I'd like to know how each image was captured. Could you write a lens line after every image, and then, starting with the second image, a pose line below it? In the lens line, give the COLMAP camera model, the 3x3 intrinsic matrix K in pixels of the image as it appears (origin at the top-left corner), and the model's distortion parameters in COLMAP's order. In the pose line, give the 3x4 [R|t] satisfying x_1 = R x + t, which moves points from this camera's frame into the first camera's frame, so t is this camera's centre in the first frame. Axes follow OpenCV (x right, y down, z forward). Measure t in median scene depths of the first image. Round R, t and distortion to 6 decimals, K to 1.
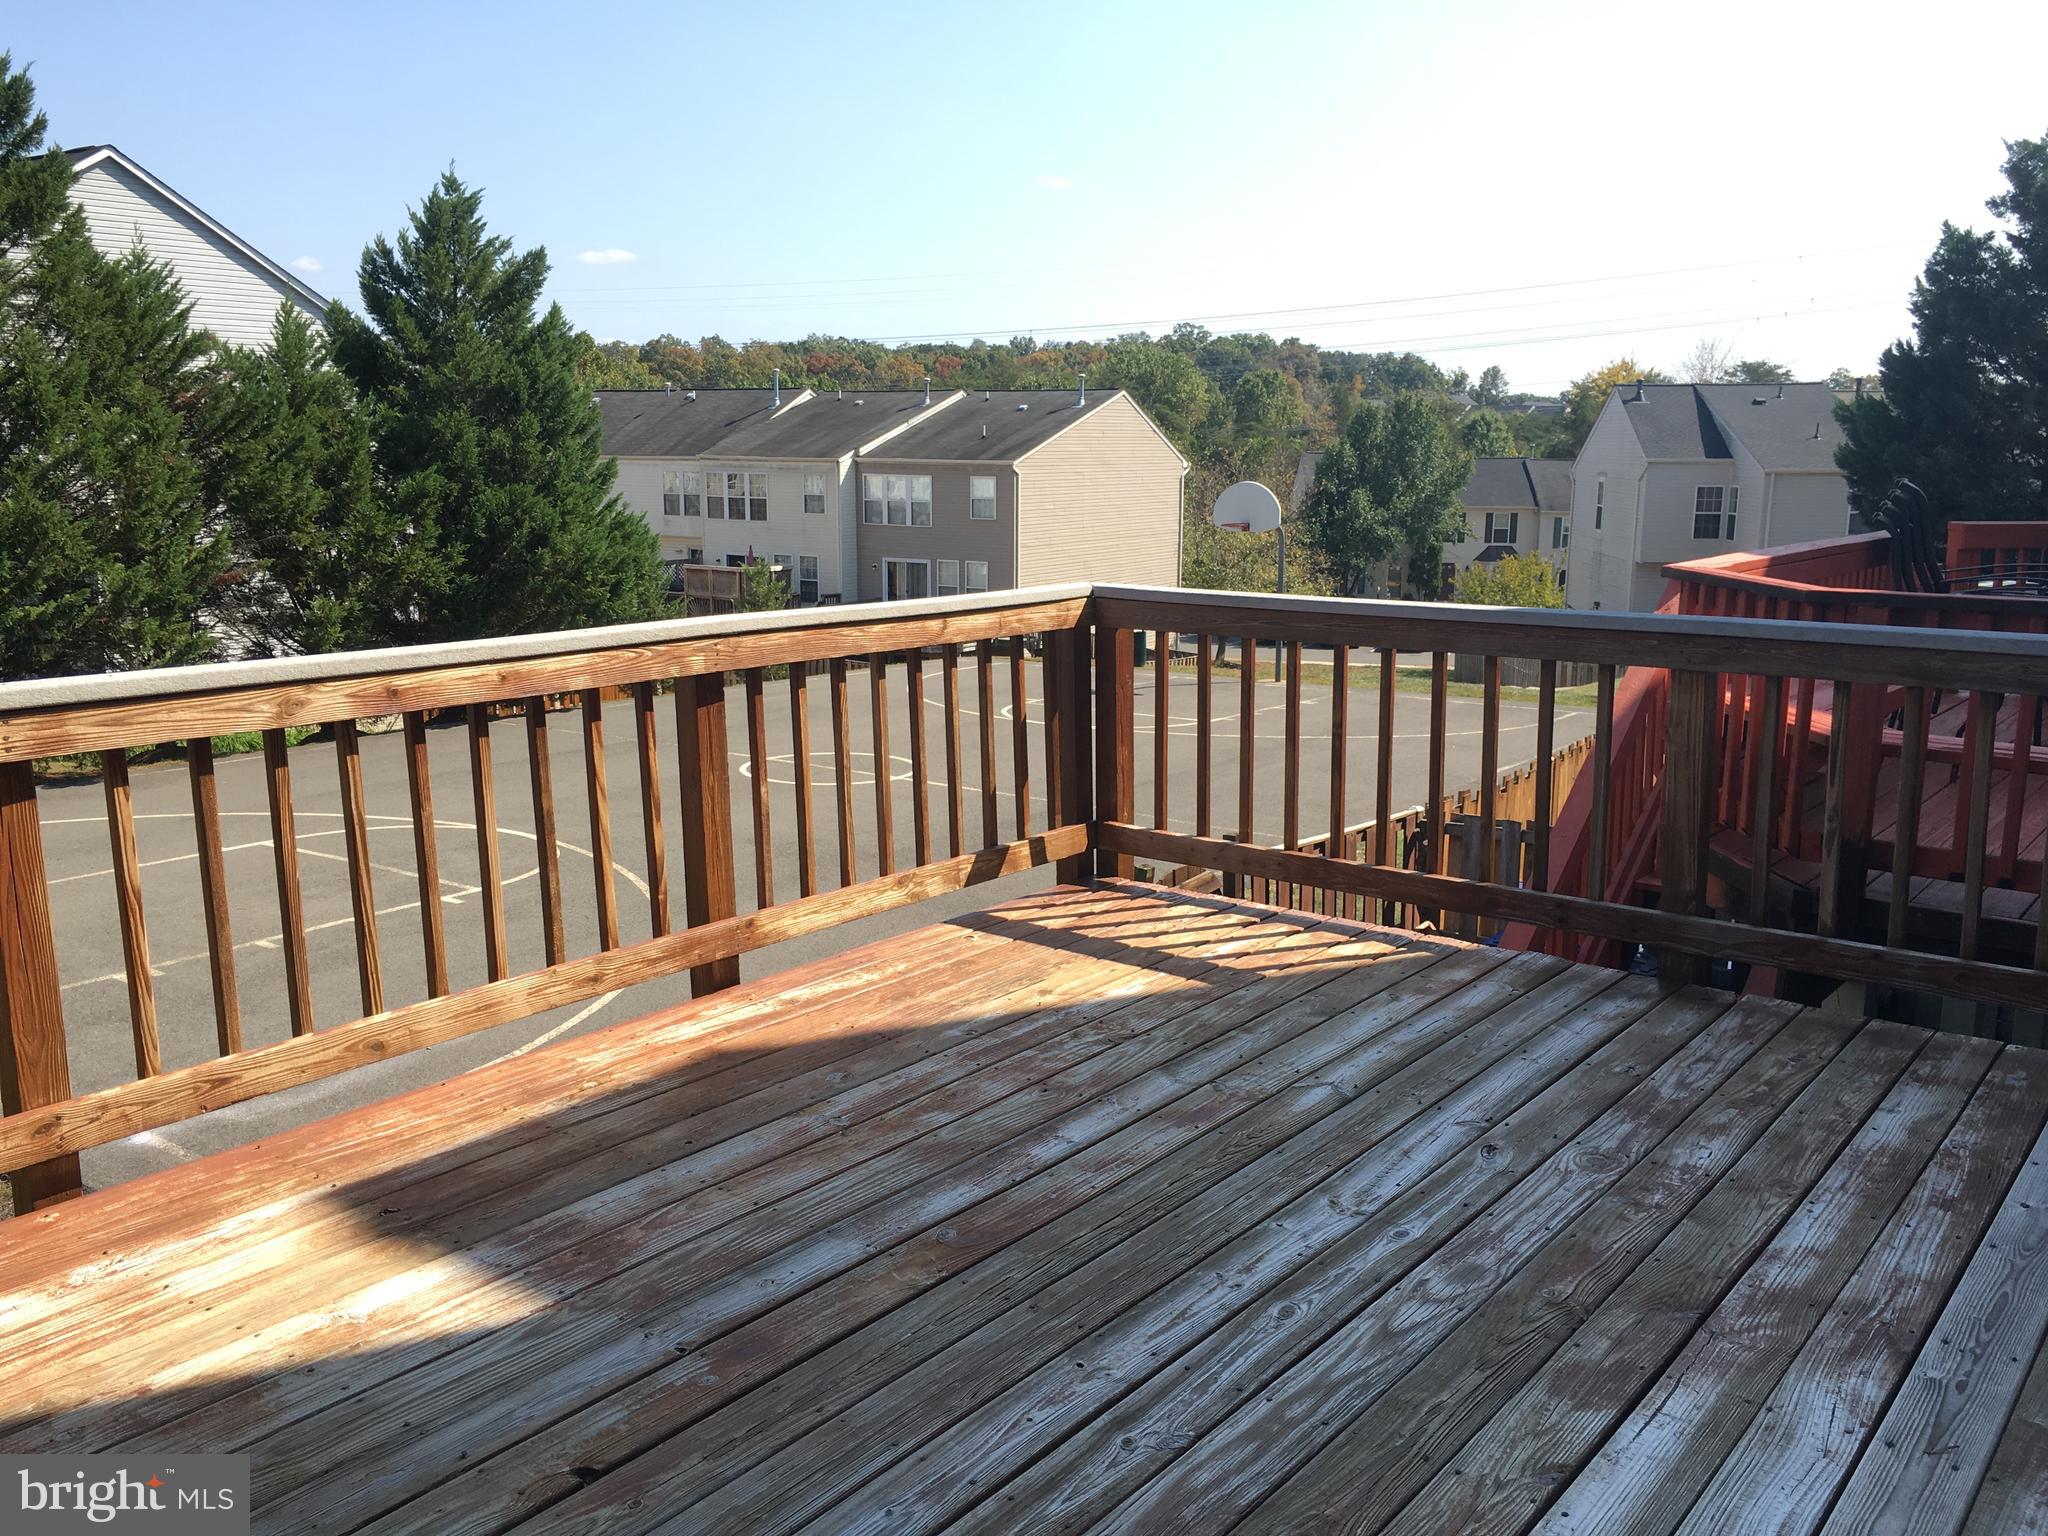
lens RADIAL K [[1741.1, 0, 1021.2], [0, 1741.1, 770.6], [0, 0, 1]] dist [0.001576, -0.004057]
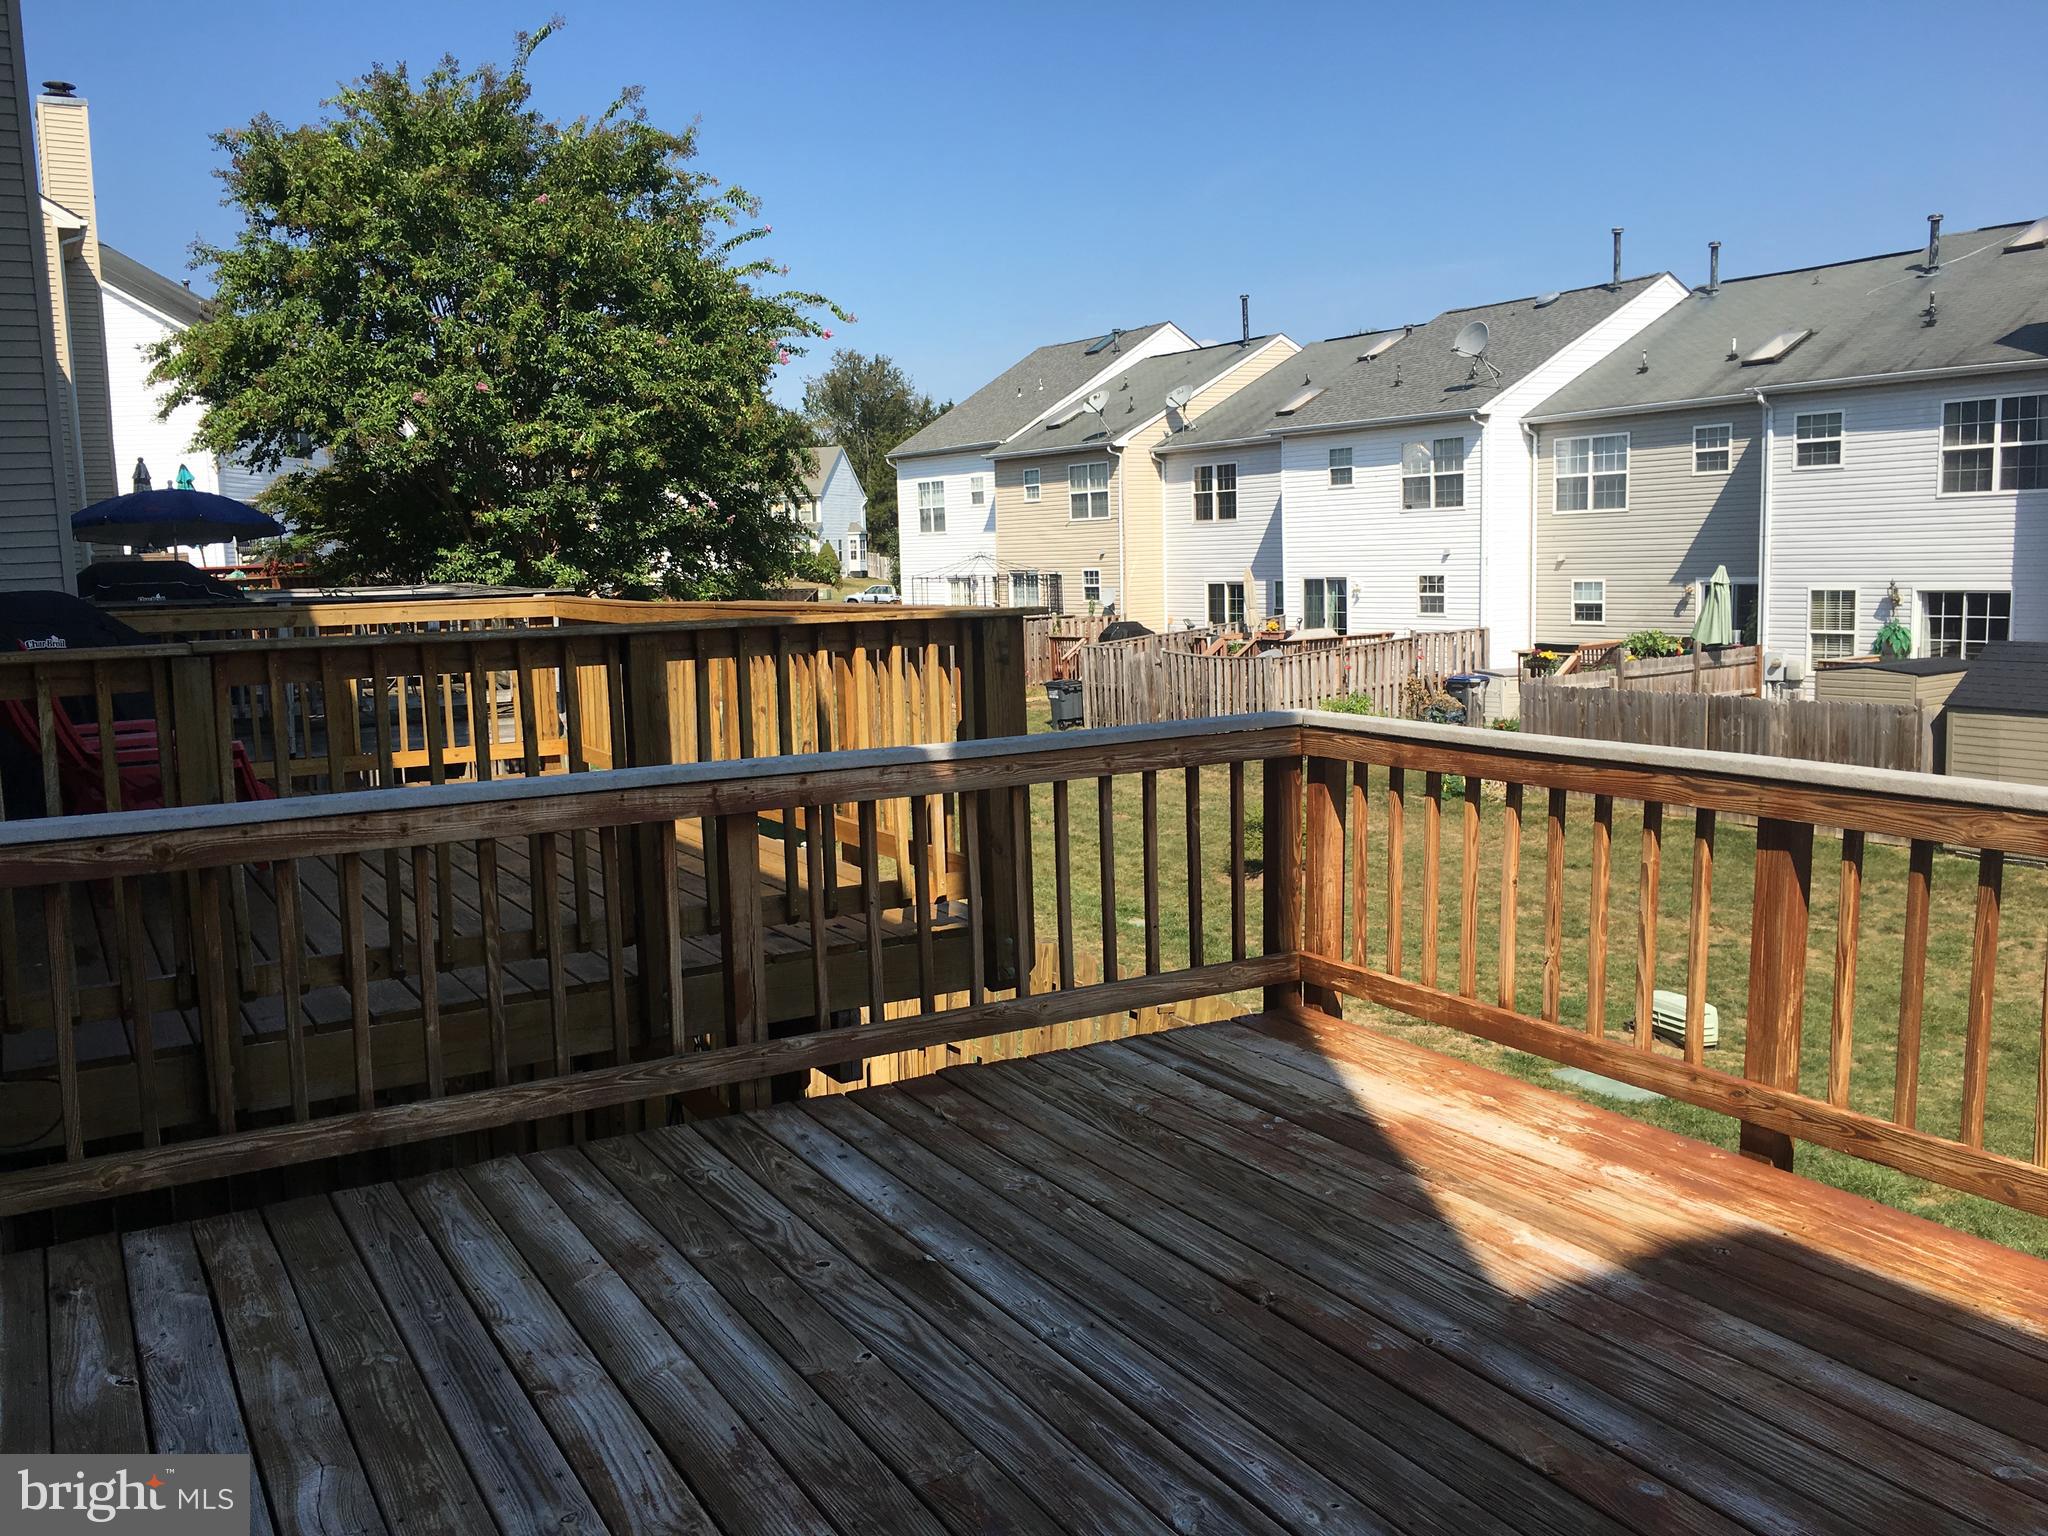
lens RADIAL K [[1741.1, 0, 1021.0], [0, 1741.1, 770.7], [0, 0, 1]] dist [0.001576, -0.004057]
pose [[-0.378503, 0.122833, -0.917414, 0.877941], [-0.154547, 0.968855, 0.193483, -0.215327], [0.912607, 0.215017, -0.347731, 0.980519]]
